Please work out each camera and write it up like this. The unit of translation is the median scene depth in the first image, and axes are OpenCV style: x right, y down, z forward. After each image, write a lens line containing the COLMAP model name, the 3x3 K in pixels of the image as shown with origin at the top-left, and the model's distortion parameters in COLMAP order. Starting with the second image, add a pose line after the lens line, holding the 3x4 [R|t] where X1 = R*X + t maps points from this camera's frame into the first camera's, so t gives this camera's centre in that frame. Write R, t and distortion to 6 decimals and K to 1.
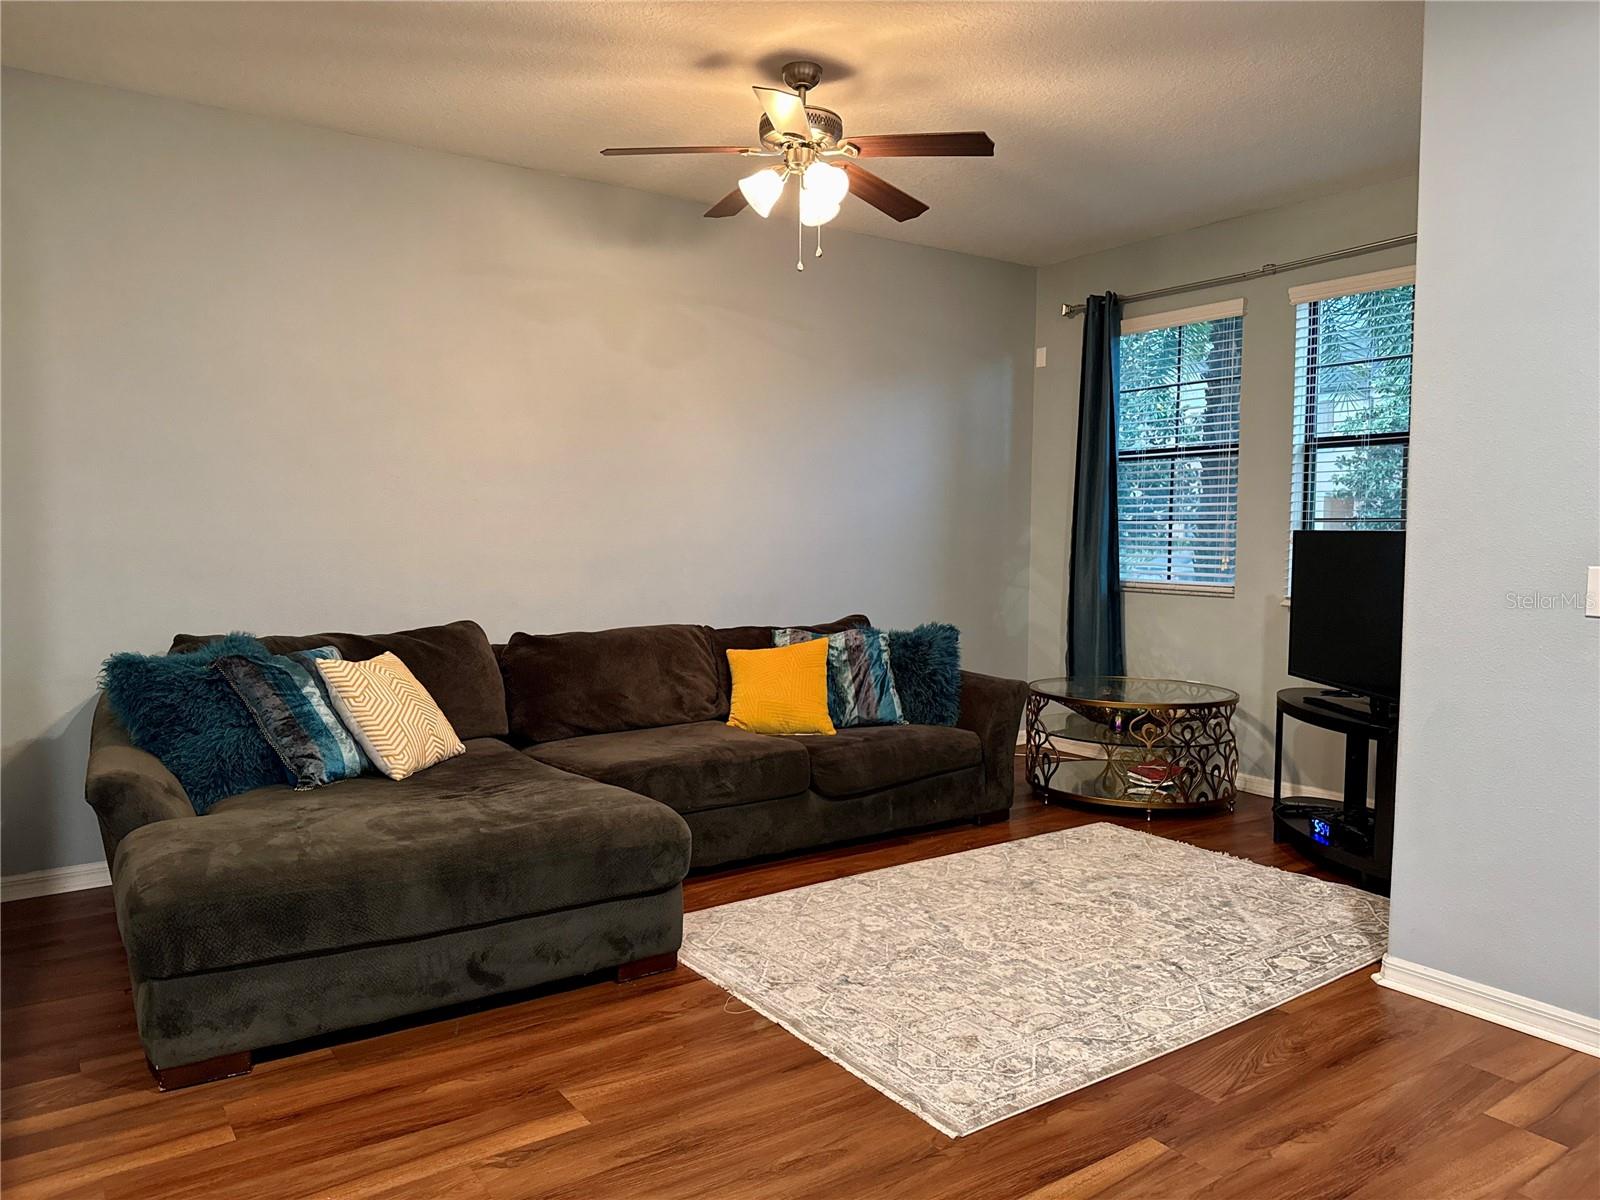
lens RADIAL K [[1119.0, 0, 804.0], [0, 1119.0, 639.3], [0, 0, 1]] dist [0.043678, -0.049795]
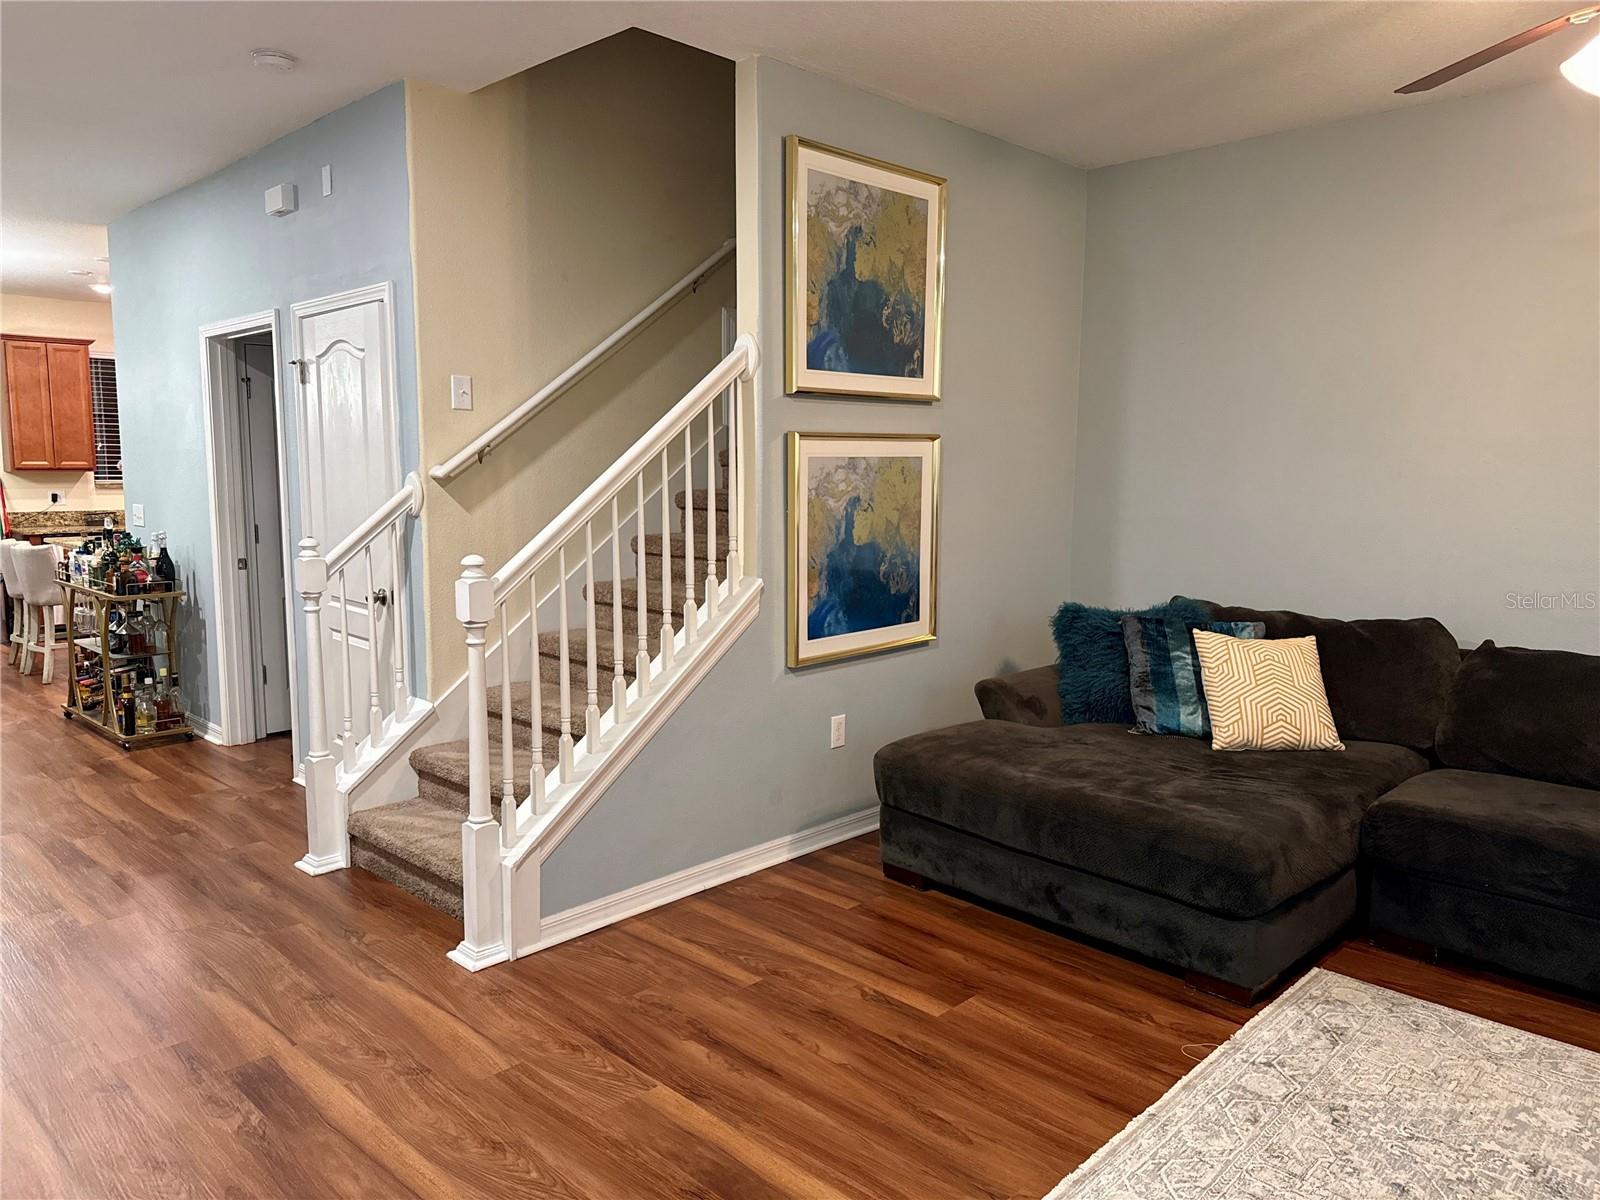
lens RADIAL K [[1119.0, 0, 794.9], [0, 1119.0, 608.2], [0, 0, 1]] dist [0.043678, -0.049795]
pose [[0.182475, 0.116947, -0.976231, 0.787297], [-0.111207, 0.988984, 0.097688, -0.091218], [0.976901, 0.090738, 0.193470, 0.496377]]
